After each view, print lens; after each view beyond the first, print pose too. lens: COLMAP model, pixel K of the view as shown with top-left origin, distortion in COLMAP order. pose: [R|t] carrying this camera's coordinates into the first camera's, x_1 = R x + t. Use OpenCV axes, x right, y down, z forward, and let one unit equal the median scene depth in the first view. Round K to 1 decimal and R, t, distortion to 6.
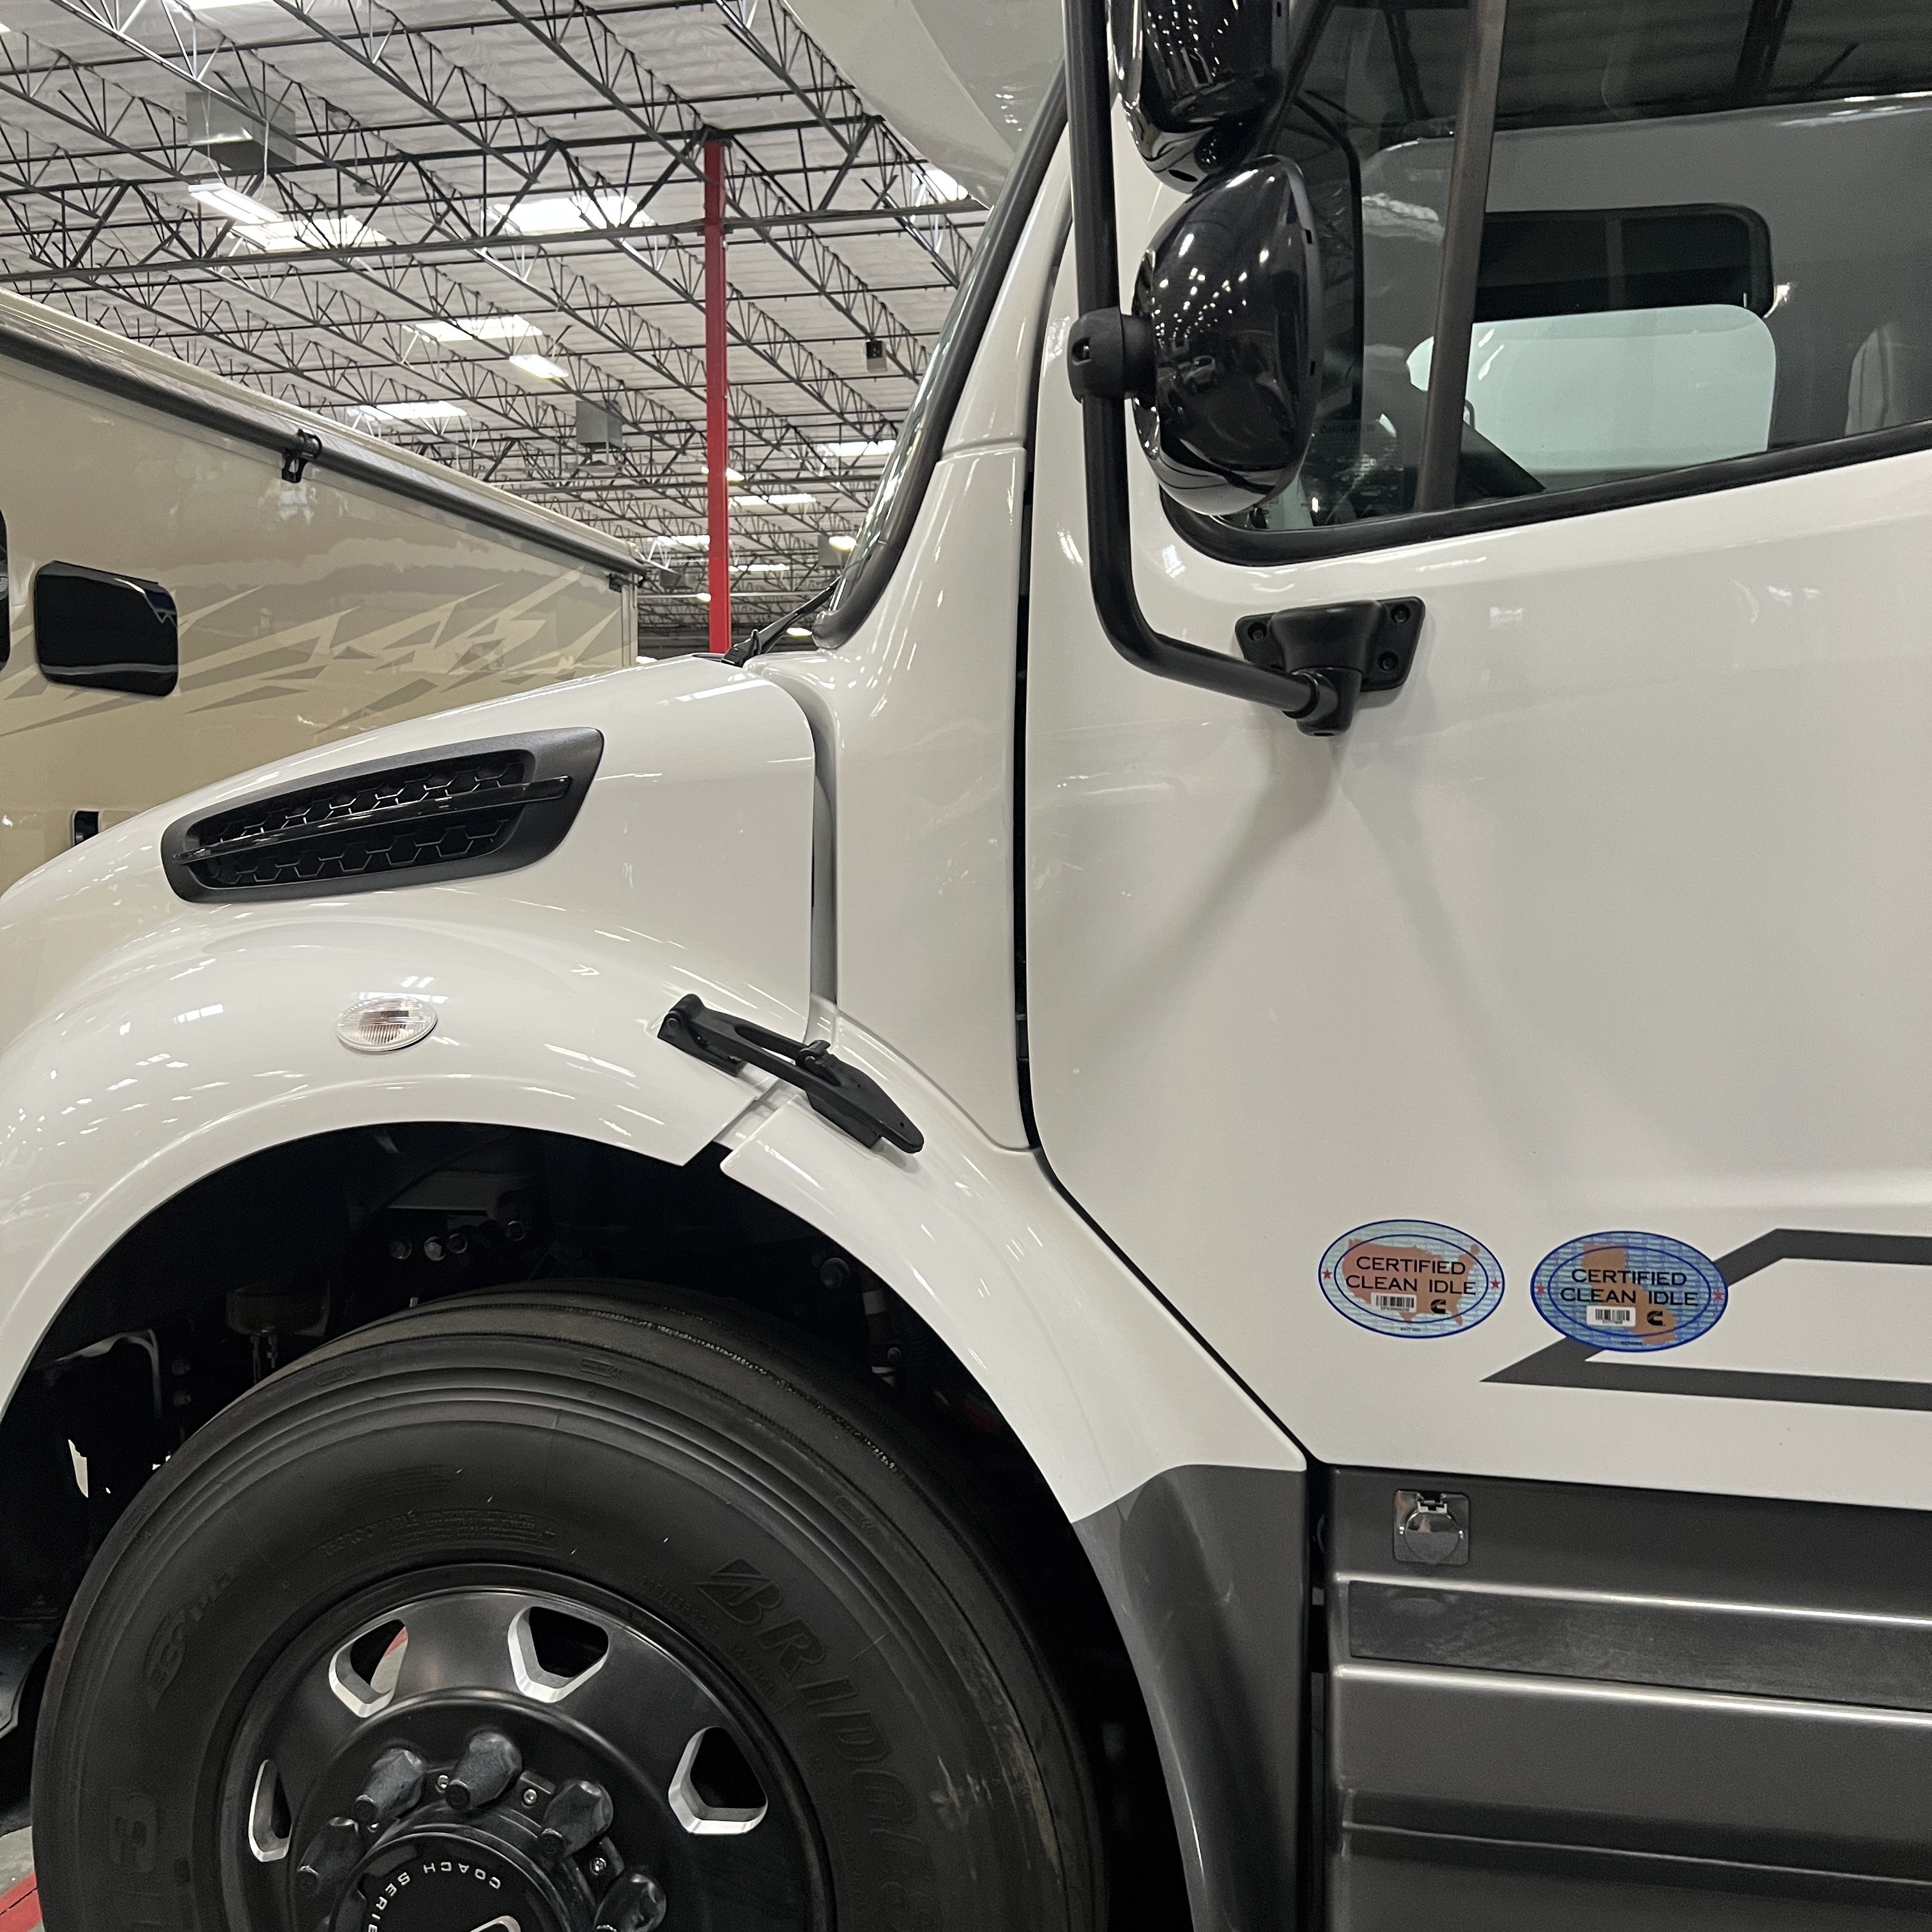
lens RADIAL K [[1930.0, 0, 964.0], [0, 1930.0, 977.4], [0, 0, 1]] dist [0.082106, -0.182716]
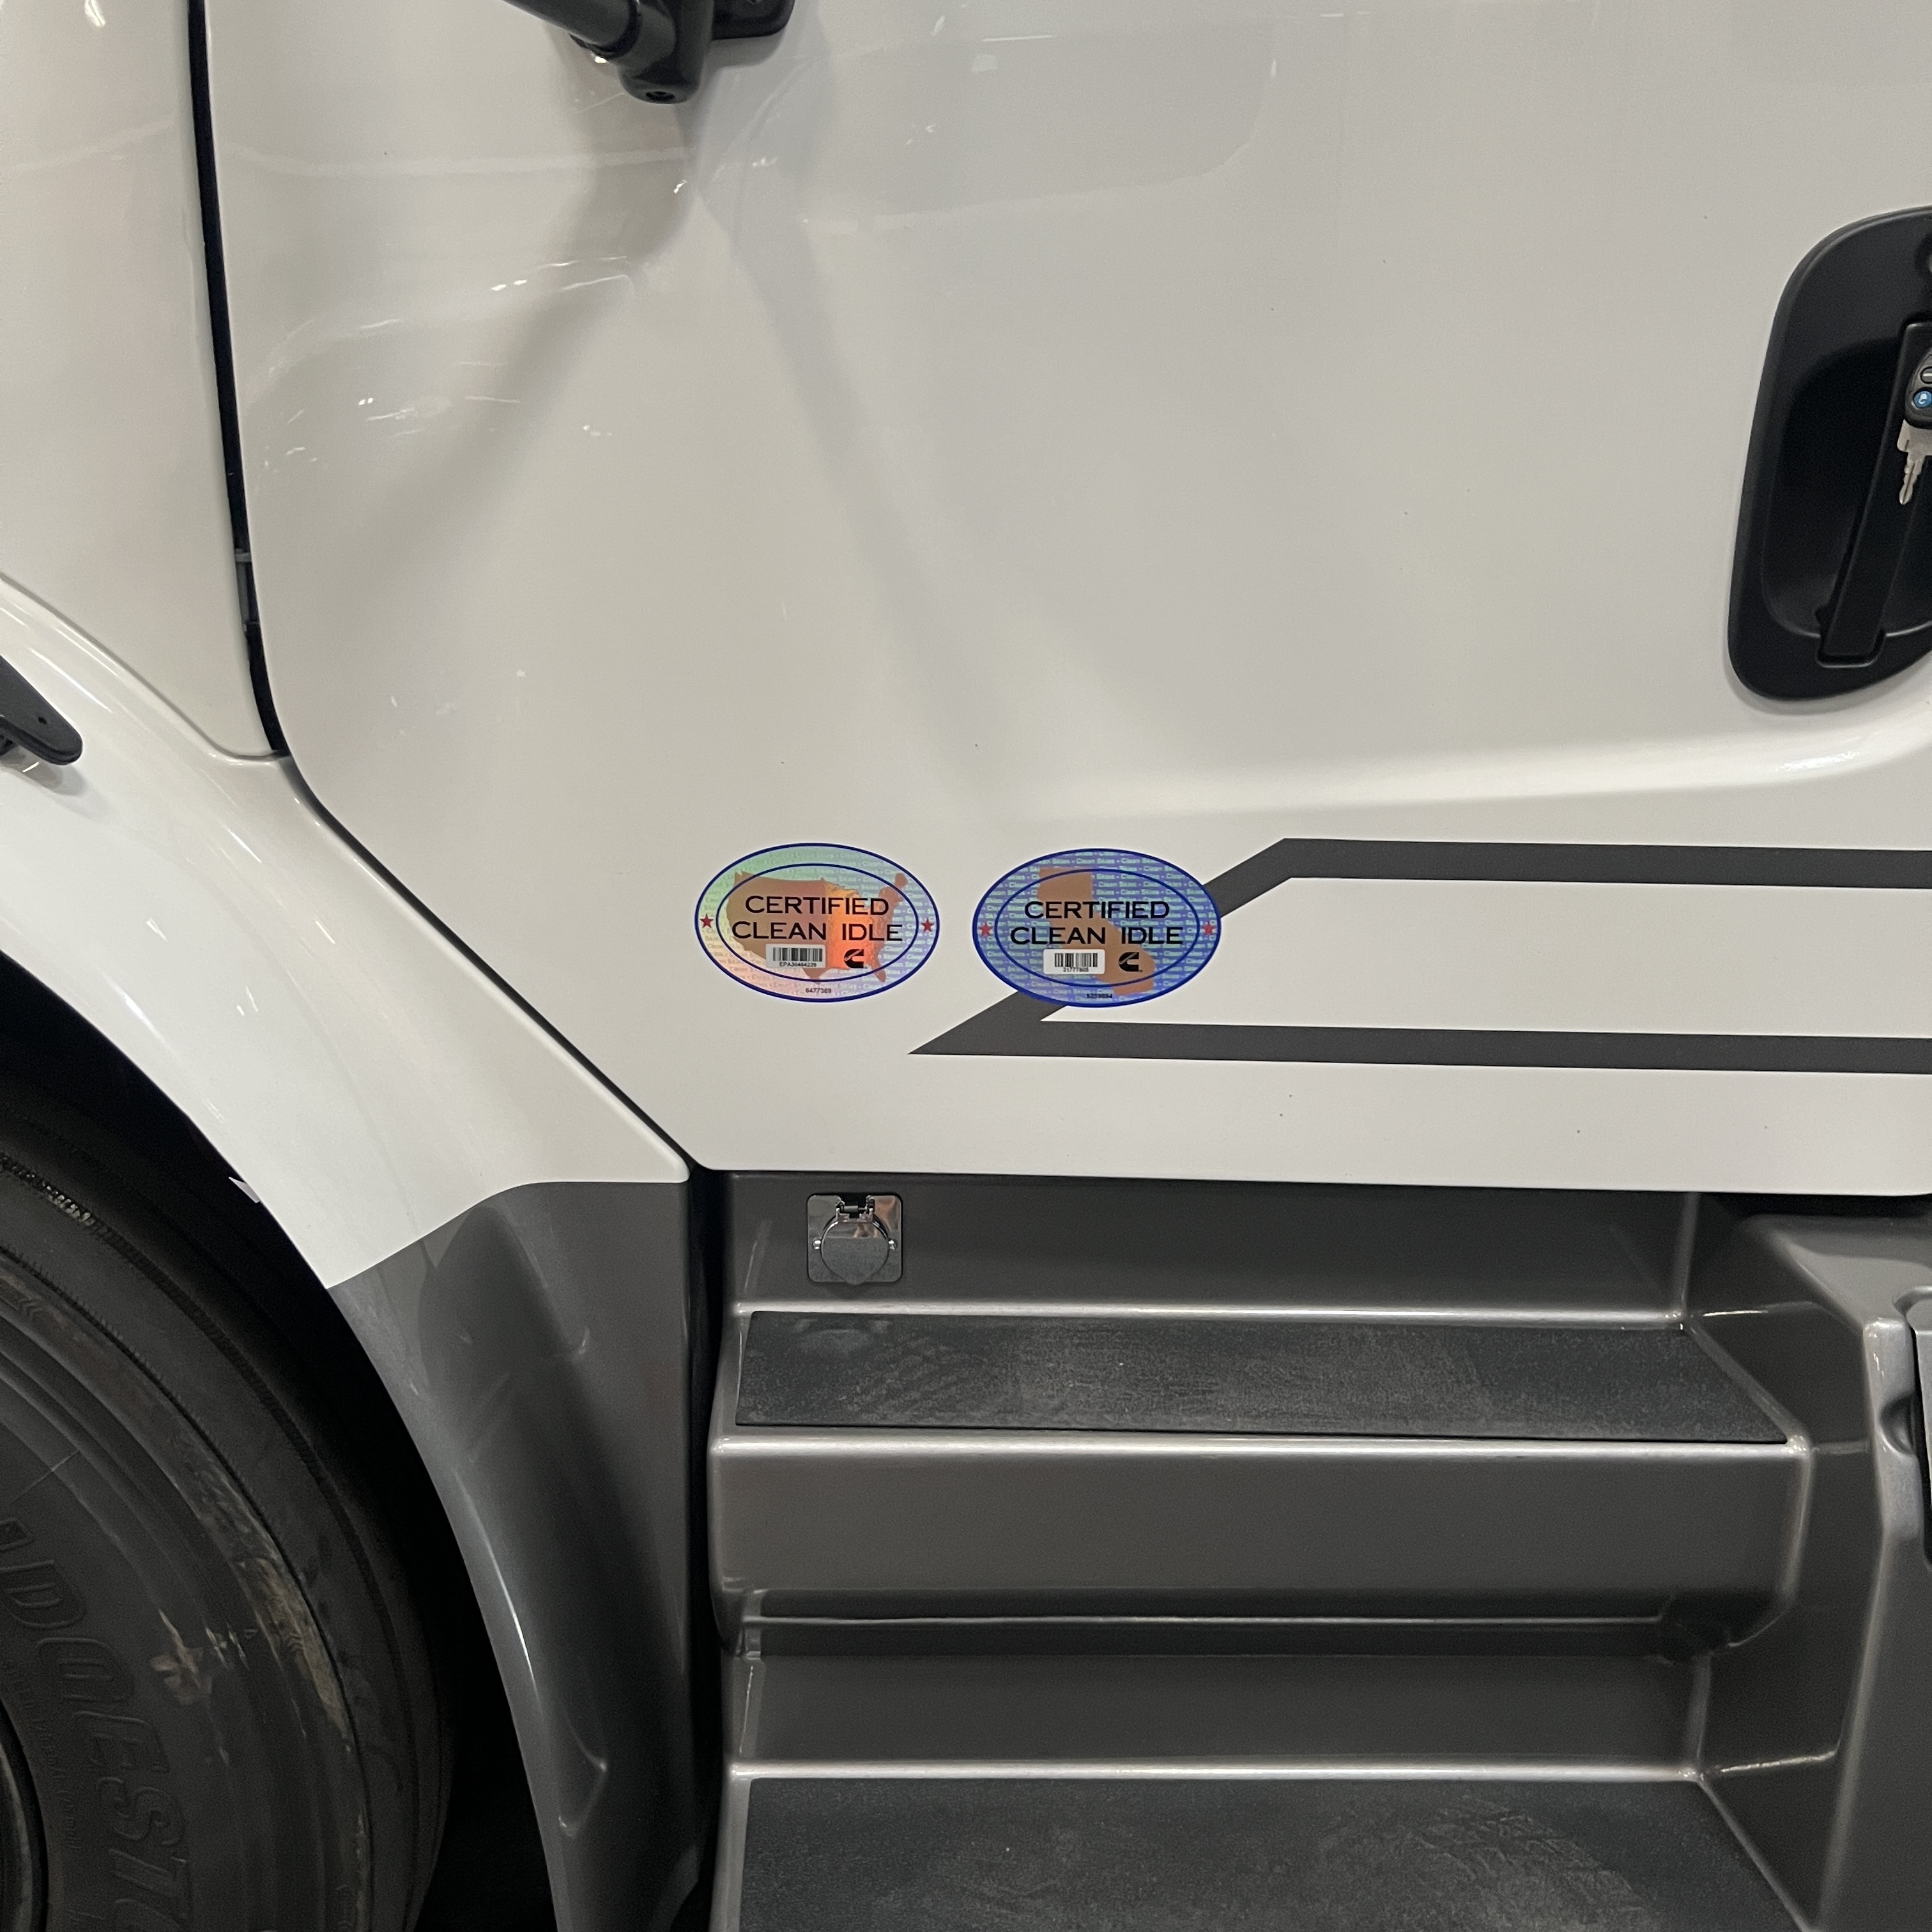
lens RADIAL K [[1930.0, 0, 964.0], [0, 1930.0, 977.4], [0, 0, 1]] dist [0.082106, -0.182716]
pose [[0.973795, -0.043884, 0.223153, 0.123293], [0.002253, 0.983020, 0.183485, 0.042724], [-0.227416, -0.178174, 0.957359, 0.291998]]
